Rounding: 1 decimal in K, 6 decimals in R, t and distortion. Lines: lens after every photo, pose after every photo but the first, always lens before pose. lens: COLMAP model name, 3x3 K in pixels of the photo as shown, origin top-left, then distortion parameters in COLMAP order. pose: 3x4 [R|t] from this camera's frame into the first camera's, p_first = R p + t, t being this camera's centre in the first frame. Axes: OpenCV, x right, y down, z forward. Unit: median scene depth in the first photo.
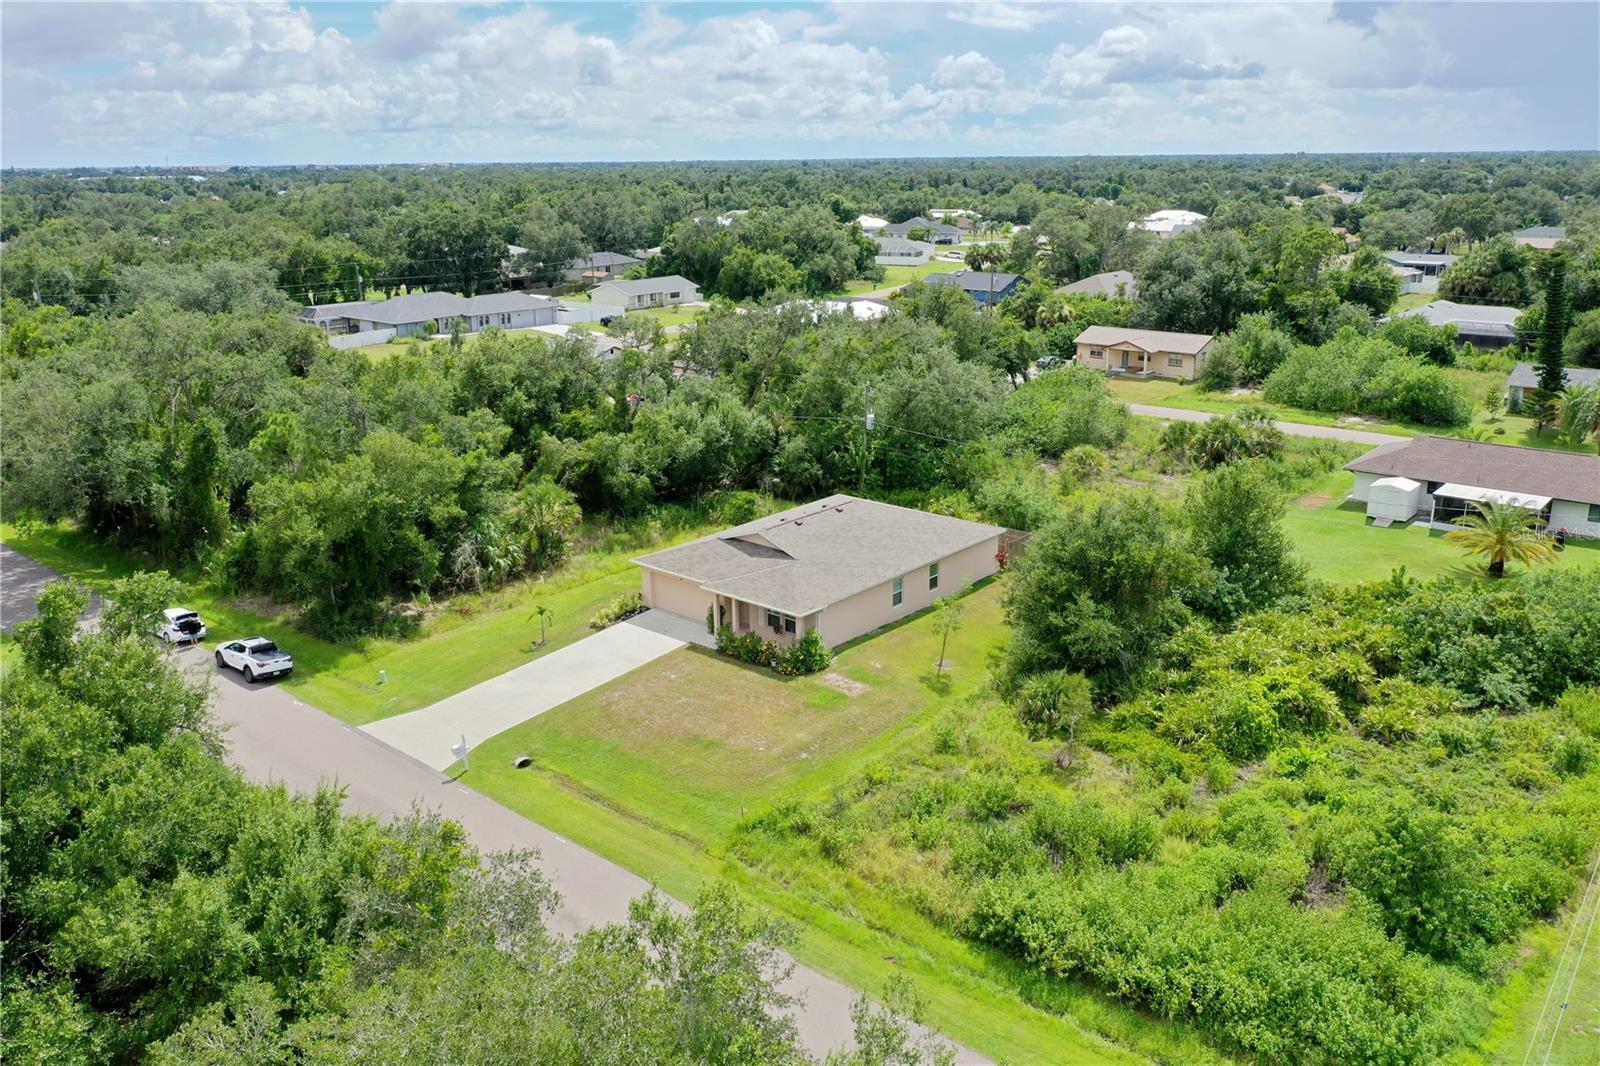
lens RADIAL K [[1255.1, 0, 800.0], [0, 1255.1, 533.0], [0, 0, 1]] dist [-0.011150, 0.013233]
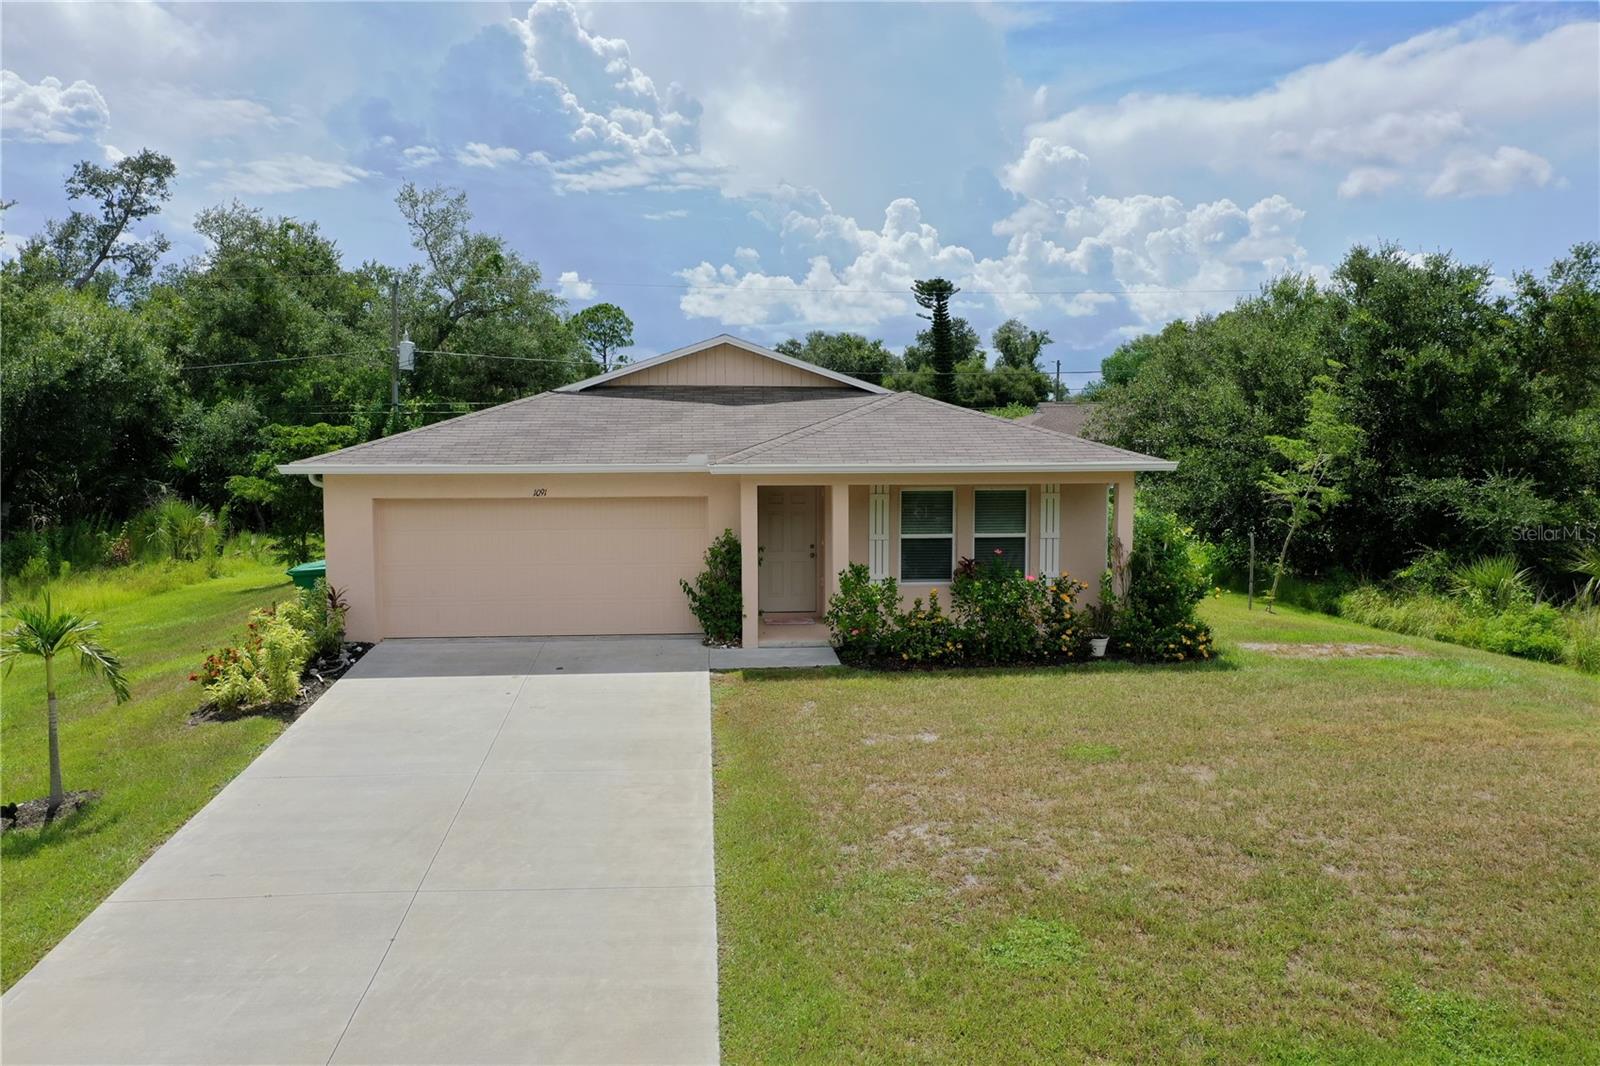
lens RADIAL K [[1255.1, 0, 800.0], [0, 1255.1, 533.0], [0, 0, 1]] dist [-0.011150, 0.013233]
pose [[0.701131, -0.062762, 0.710265, -0.264700], [0.199835, 0.973494, -0.111244, 0.092463], [-0.684457, 0.219932, 0.695089, 0.794663]]
